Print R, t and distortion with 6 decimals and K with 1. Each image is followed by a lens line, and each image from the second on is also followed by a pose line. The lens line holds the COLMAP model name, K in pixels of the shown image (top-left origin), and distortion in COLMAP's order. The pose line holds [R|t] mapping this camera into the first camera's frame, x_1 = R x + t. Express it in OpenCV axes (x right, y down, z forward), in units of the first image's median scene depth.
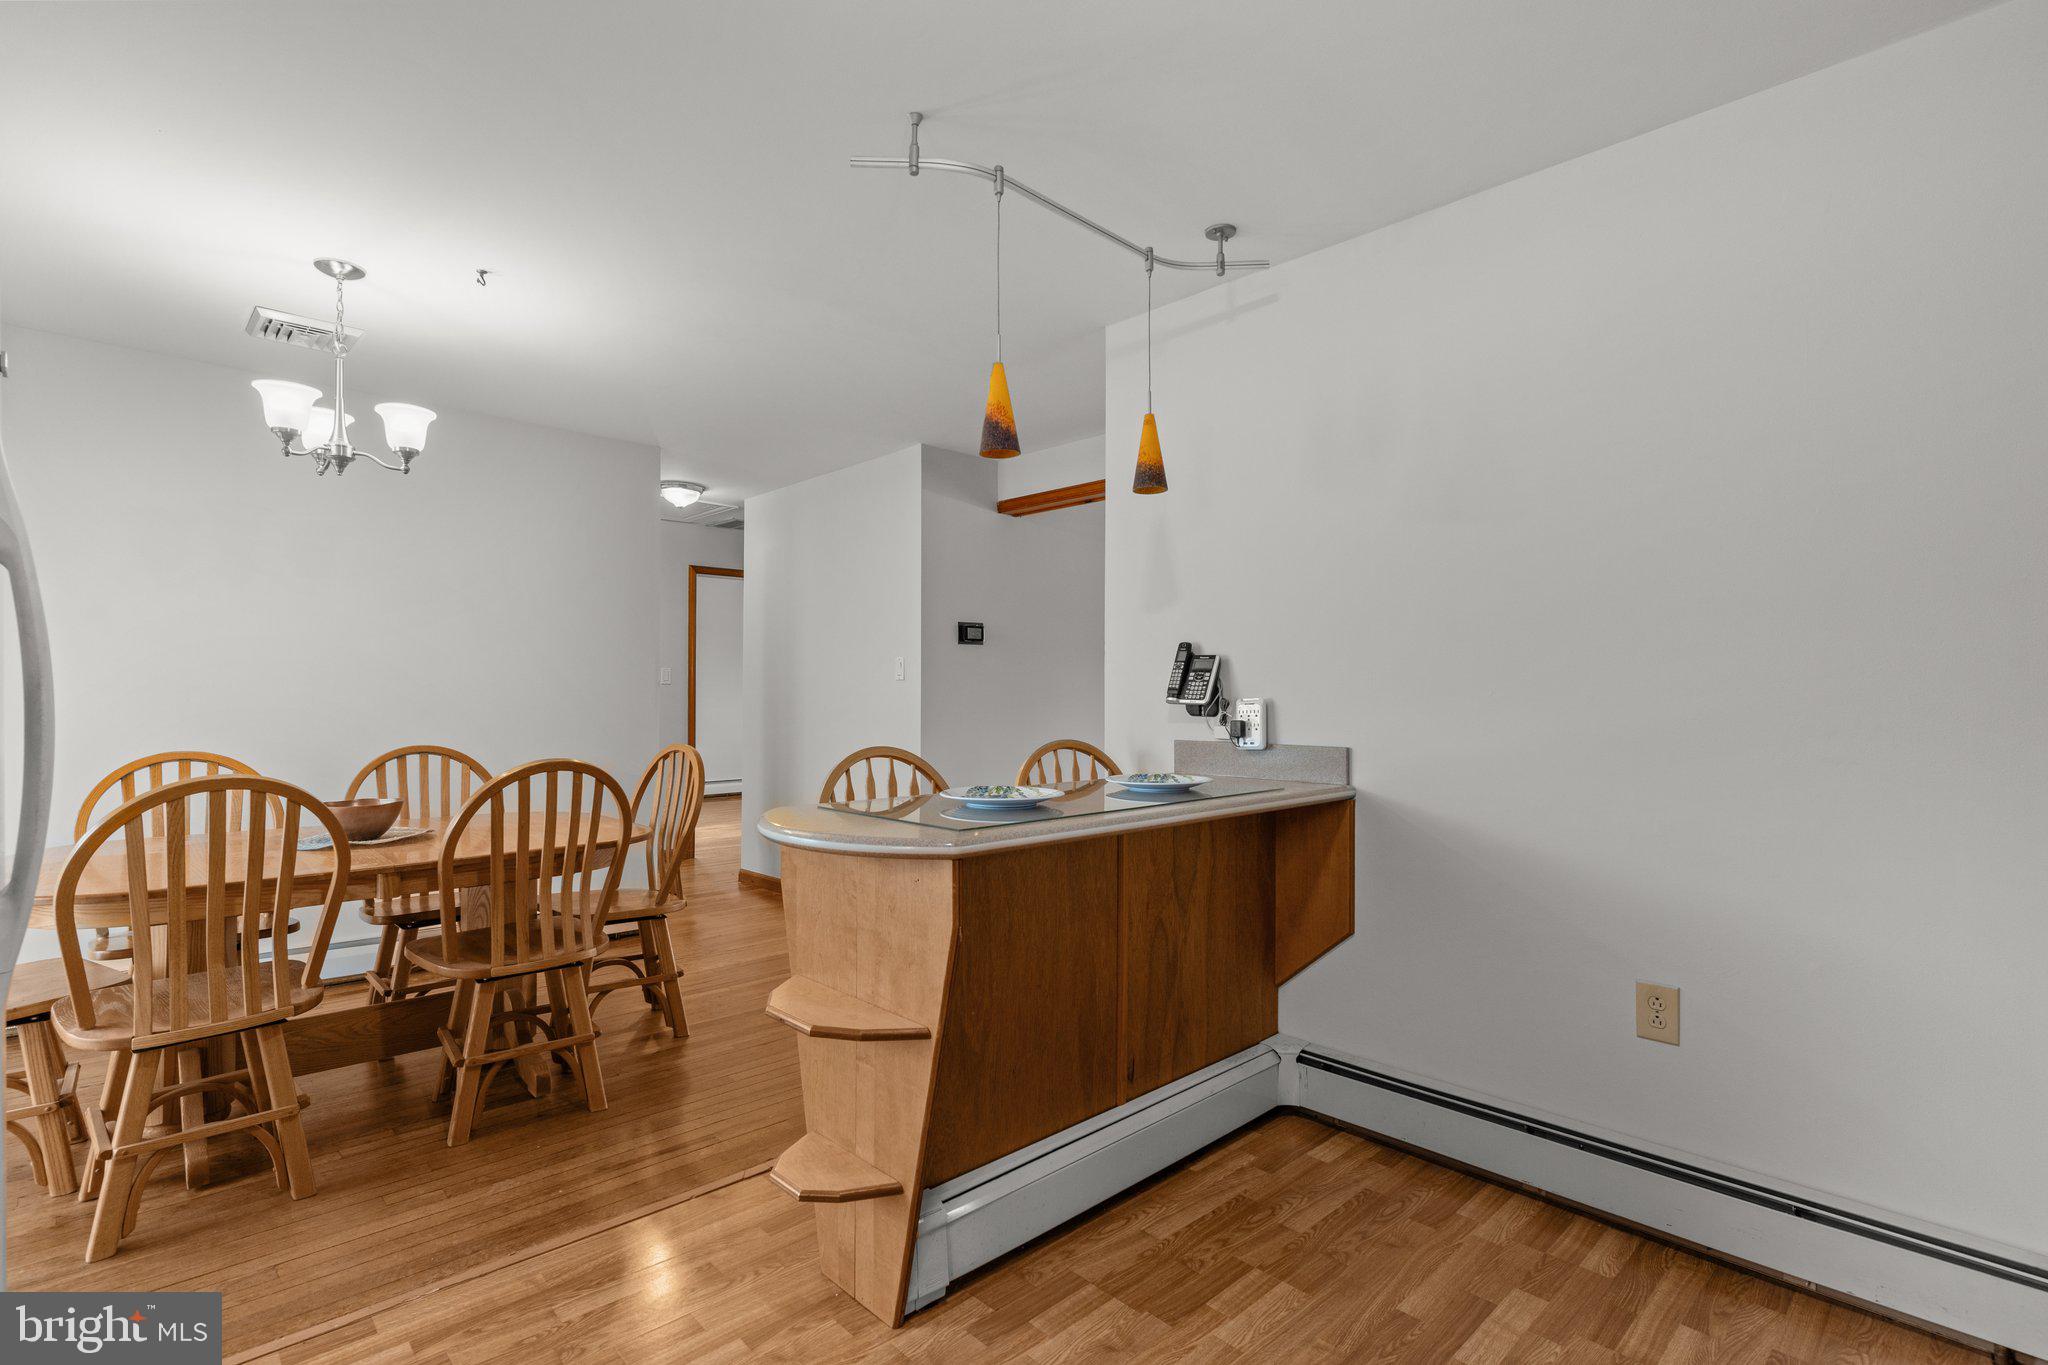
lens RADIAL K [[975.5, 0, 1033.9], [0, 975.5, 689.6], [0, 0, 1]] dist [-0.000558, 0.000700]
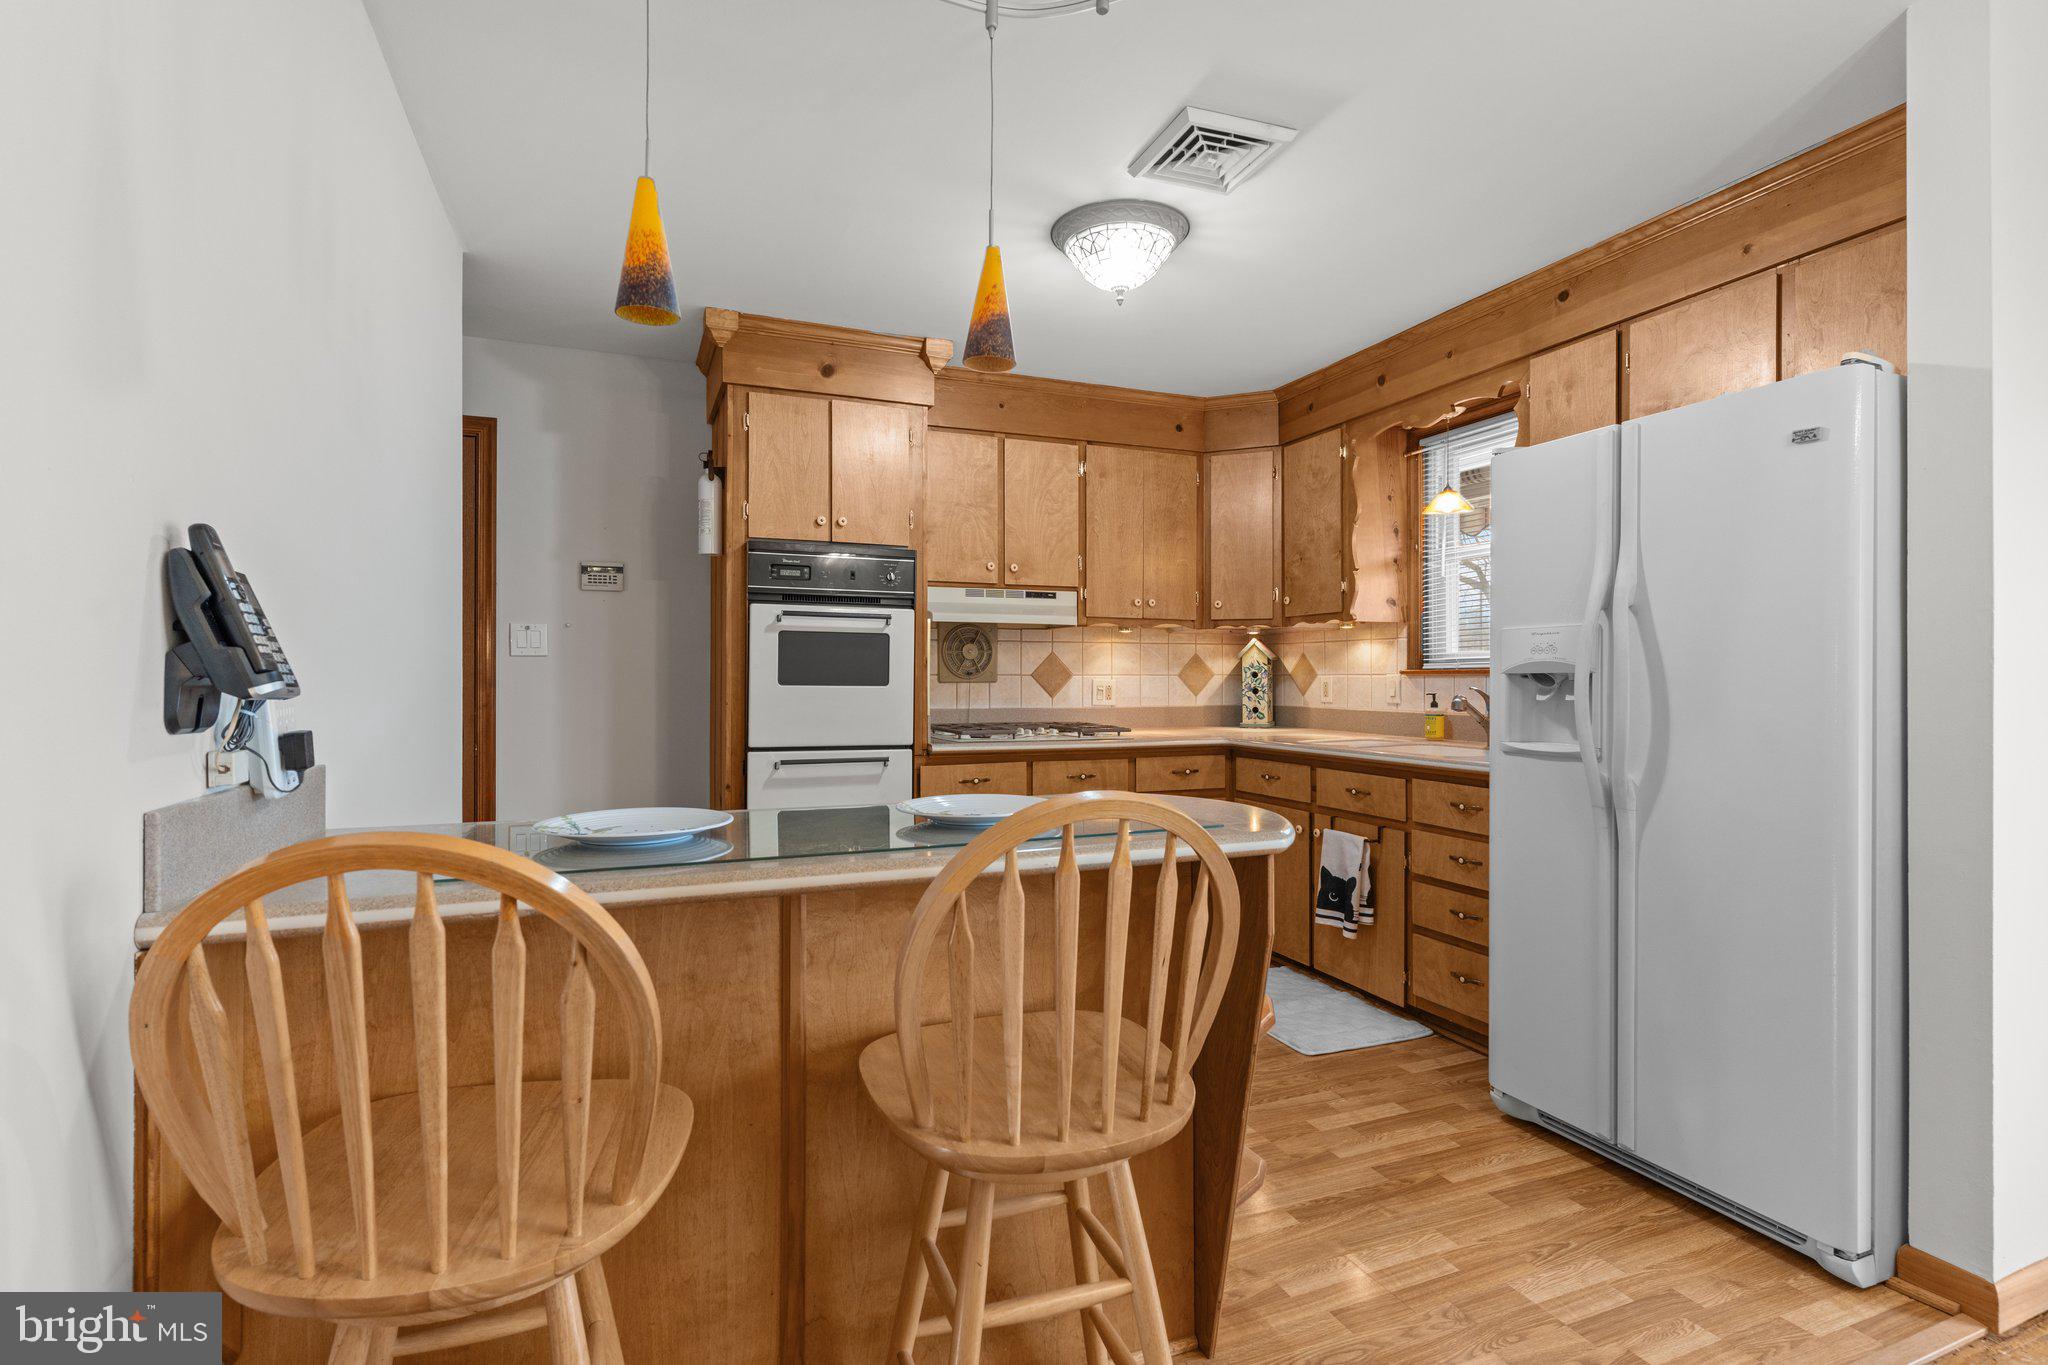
lens RADIAL K [[975.5, 0, 1026.5], [0, 975.5, 676.6], [0, 0, 1]] dist [-0.000558, 0.000700]
pose [[-0.927148, 0.002438, 0.374688, -0.268157], [-0.001569, 0.999945, -0.010388, 0.011077], [-0.374693, -0.010219, -0.927093, 1.300028]]
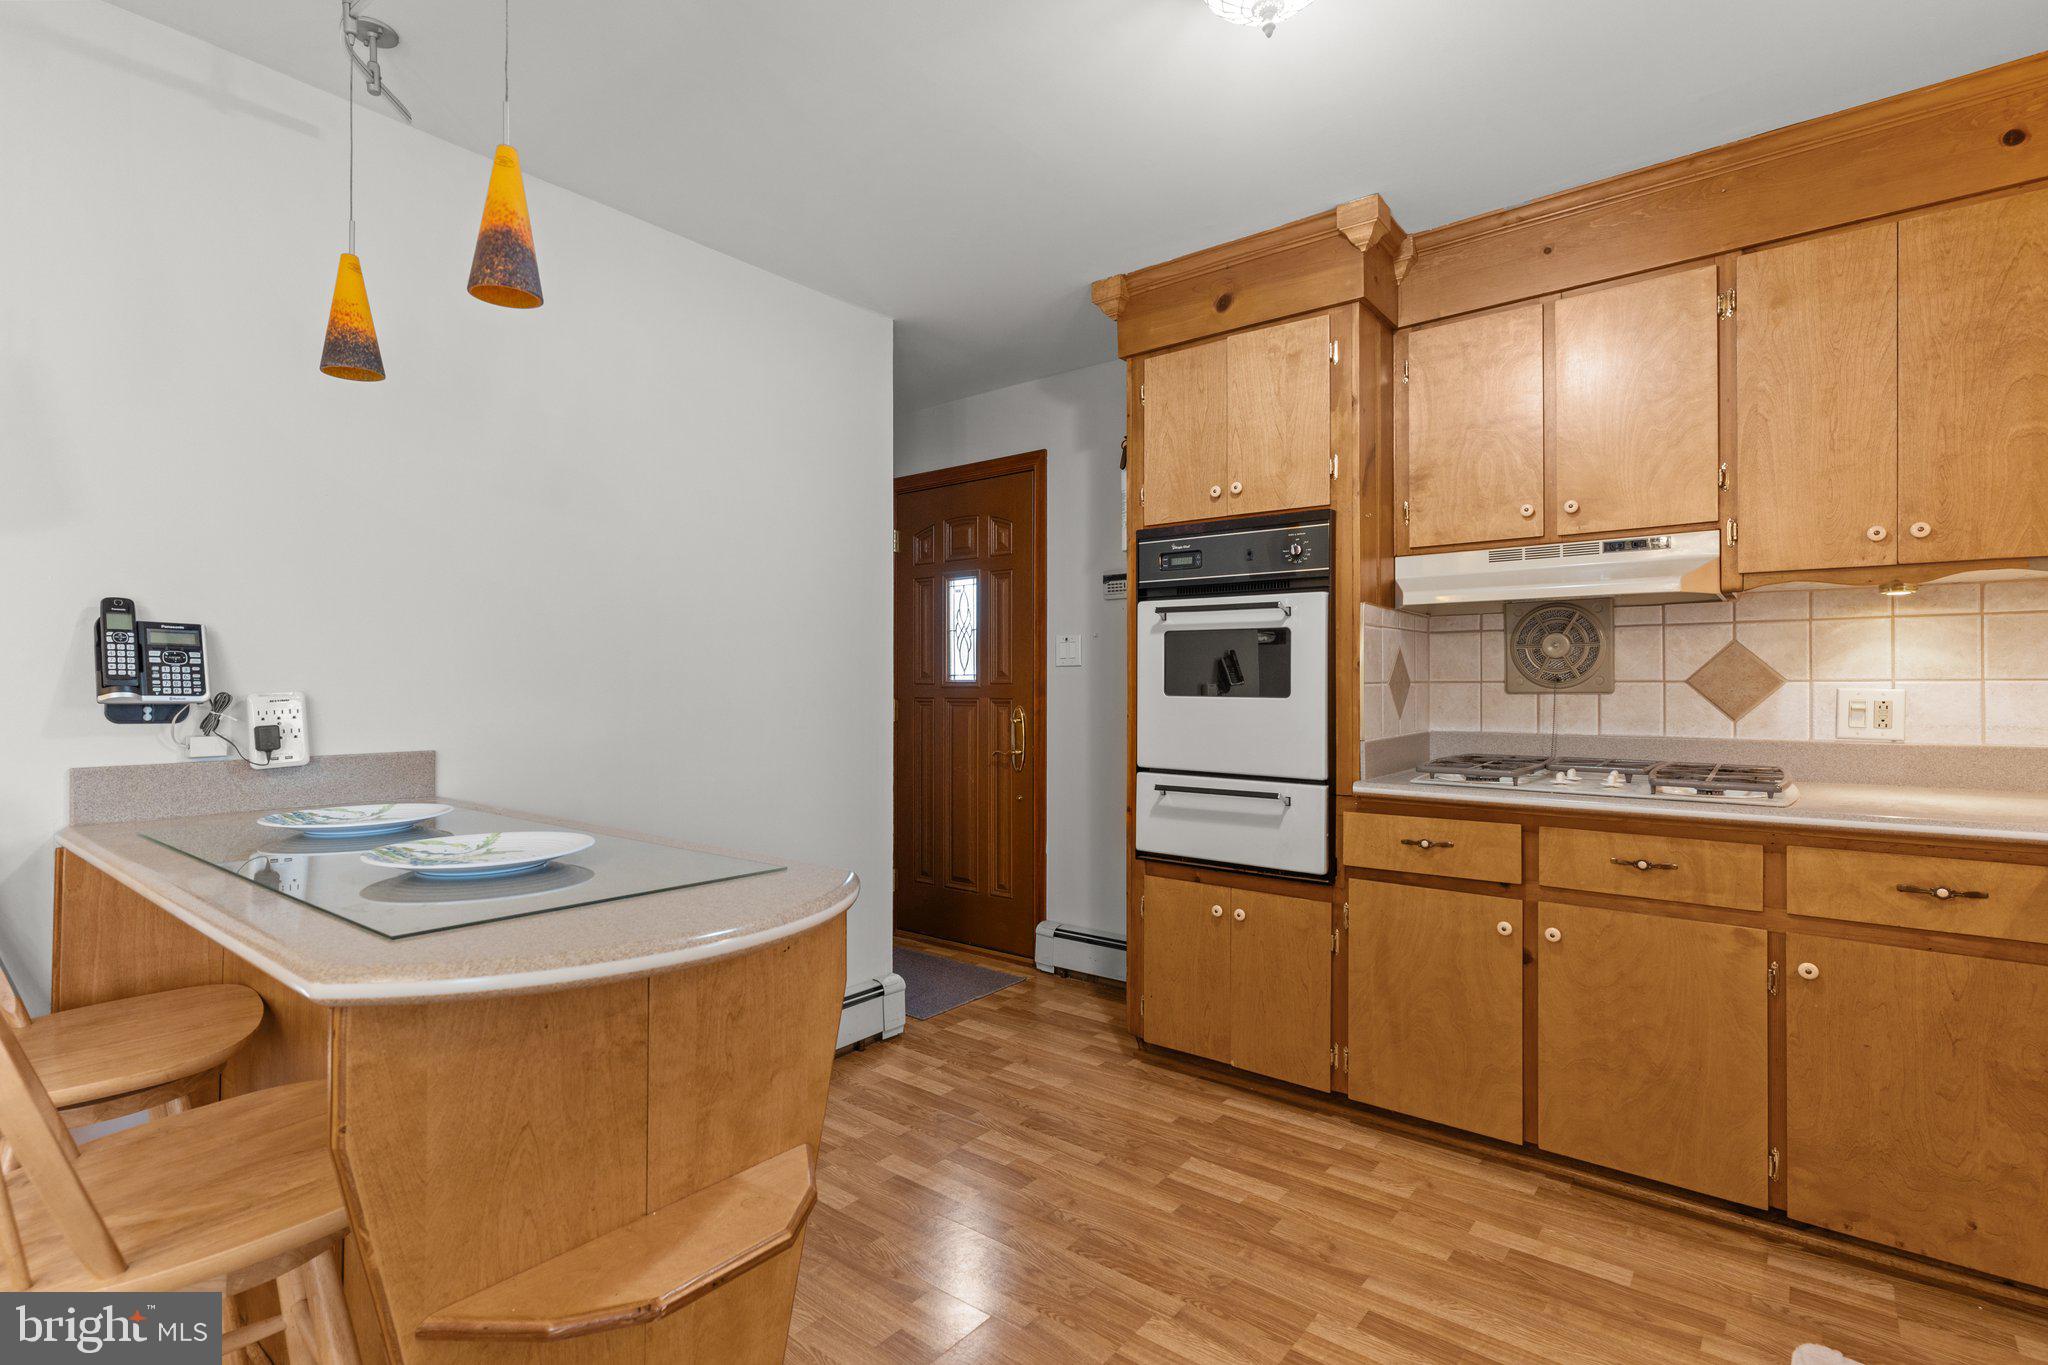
lens RADIAL K [[975.5, 0, 1020.7], [0, 975.5, 680.1], [0, 0, 1]] dist [-0.000558, 0.000700]
pose [[-0.121661, 0.008465, 0.992536, -0.524942], [-0.006072, 0.999939, -0.009272, 0.003487], [-0.992553, -0.007154, -0.121602, 0.572300]]
